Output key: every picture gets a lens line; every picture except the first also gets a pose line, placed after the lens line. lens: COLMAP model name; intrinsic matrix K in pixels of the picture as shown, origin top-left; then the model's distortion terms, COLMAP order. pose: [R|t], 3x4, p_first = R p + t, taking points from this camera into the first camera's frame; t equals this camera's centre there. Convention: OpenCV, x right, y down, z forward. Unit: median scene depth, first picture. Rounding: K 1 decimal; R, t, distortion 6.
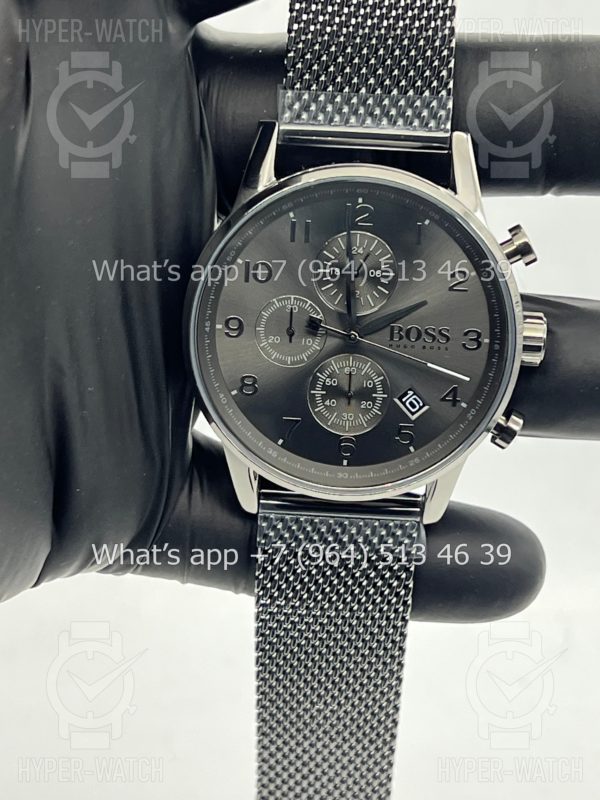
lens RADIAL K [[1870.6, 0, 276.5], [0, 1870.6, 437.6], [0, 0, 1]] dist [0.192221, 0.000000]
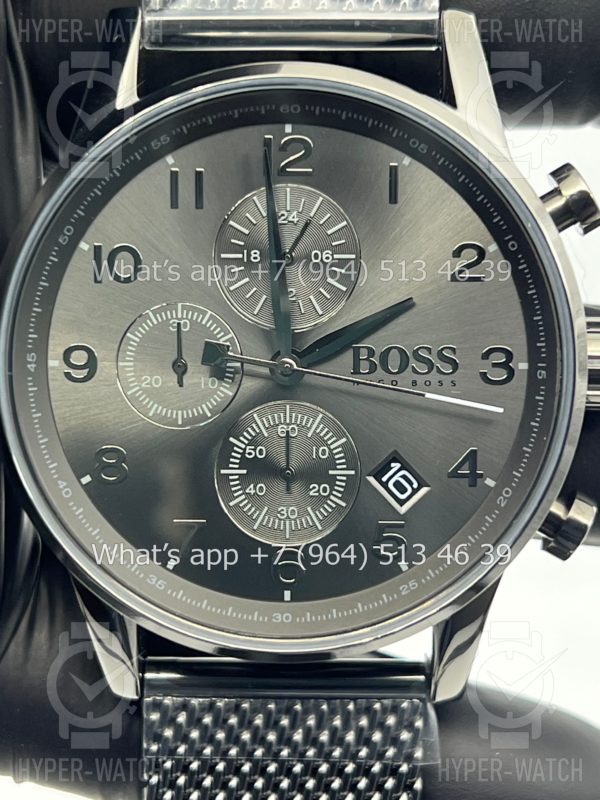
lens RADIAL K [[1870.6, 0, 293.7], [0, 1870.6, 401.5], [0, 0, 1]] dist [0.192221, 0.000000]
pose [[0.998994, -0.044783, 0.002171, 0.040660], [0.044591, 0.987299, -0.152487, 0.042652], [0.004685, 0.152431, 0.988303, 0.438071]]
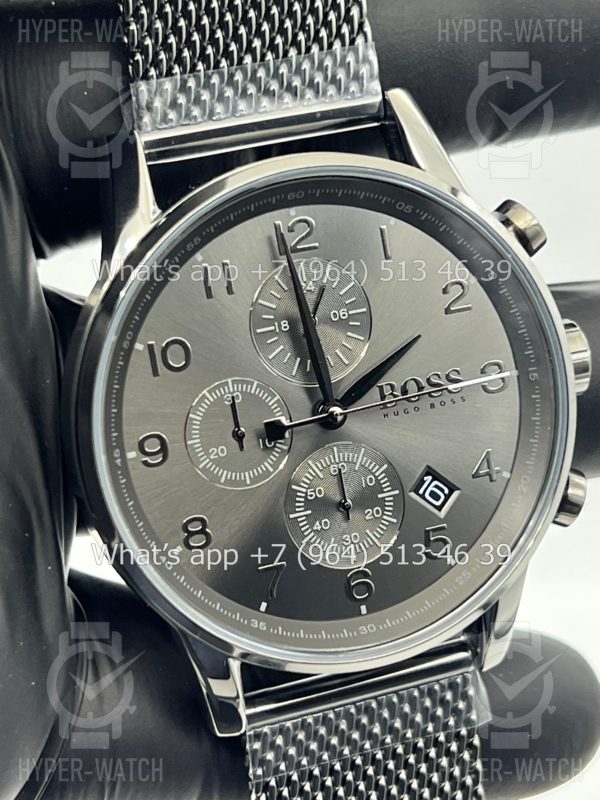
lens RADIAL K [[1870.6, 0, 294.7], [0, 1870.6, 386.7], [0, 0, 1]] dist [0.192221, 0.000000]
pose [[0.922510, -0.244662, 0.298524, -0.164140], [0.290569, 0.949313, -0.119897, 0.011258], [-0.254058, 0.197348, 0.946841, 0.379170]]
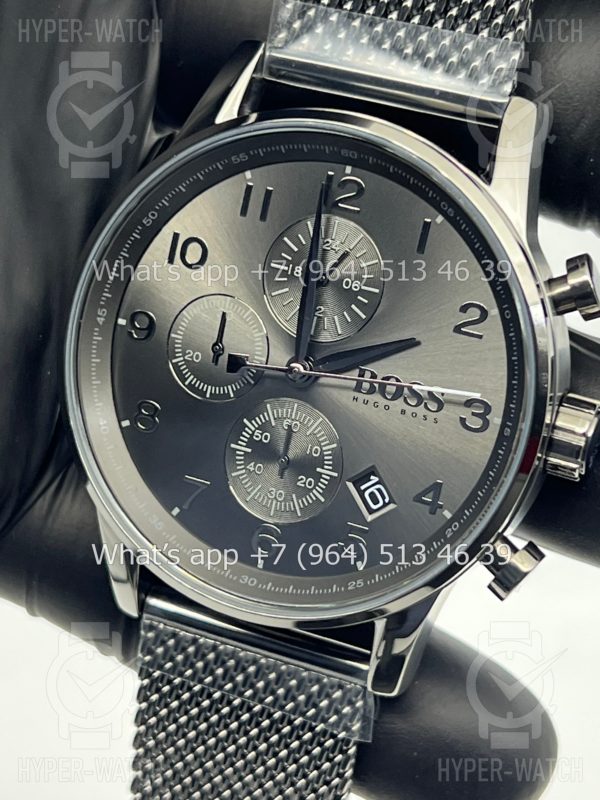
lens RADIAL K [[1870.6, 0, 298.8], [0, 1870.6, 407.2], [0, 0, 1]] dist [0.192221, 0.000000]
pose [[0.940758, 0.200576, -0.273391, 0.221095], [-0.237814, 0.965023, -0.110336, 0.030116], [0.241698, 0.168816, 0.955554, 0.374203]]
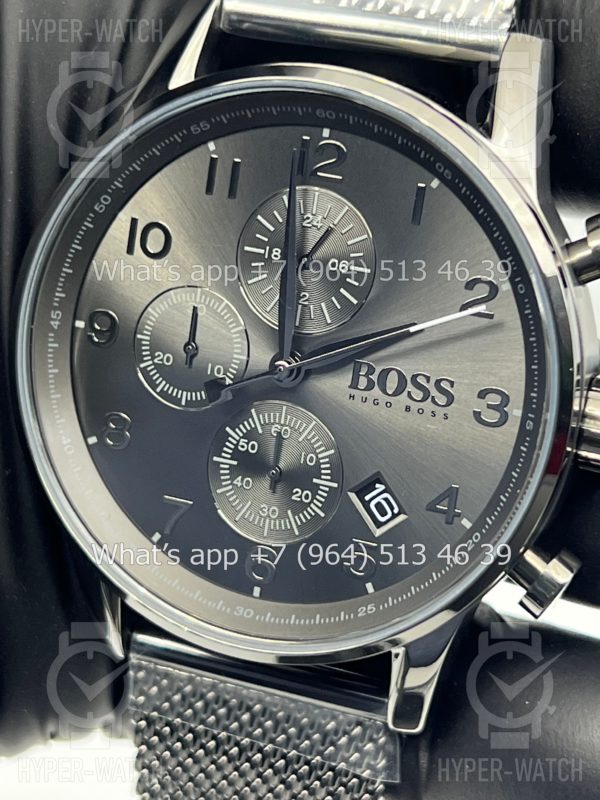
lens RADIAL K [[1870.6, 0, 302.8], [0, 1870.6, 395.9], [0, 0, 1]] dist [0.192221, 0.000000]
pose [[0.948948, 0.142099, -0.281613, 0.205679], [-0.173344, 0.980813, -0.089209, 0.003395], [0.263533, 0.133471, 0.955372, 0.458132]]
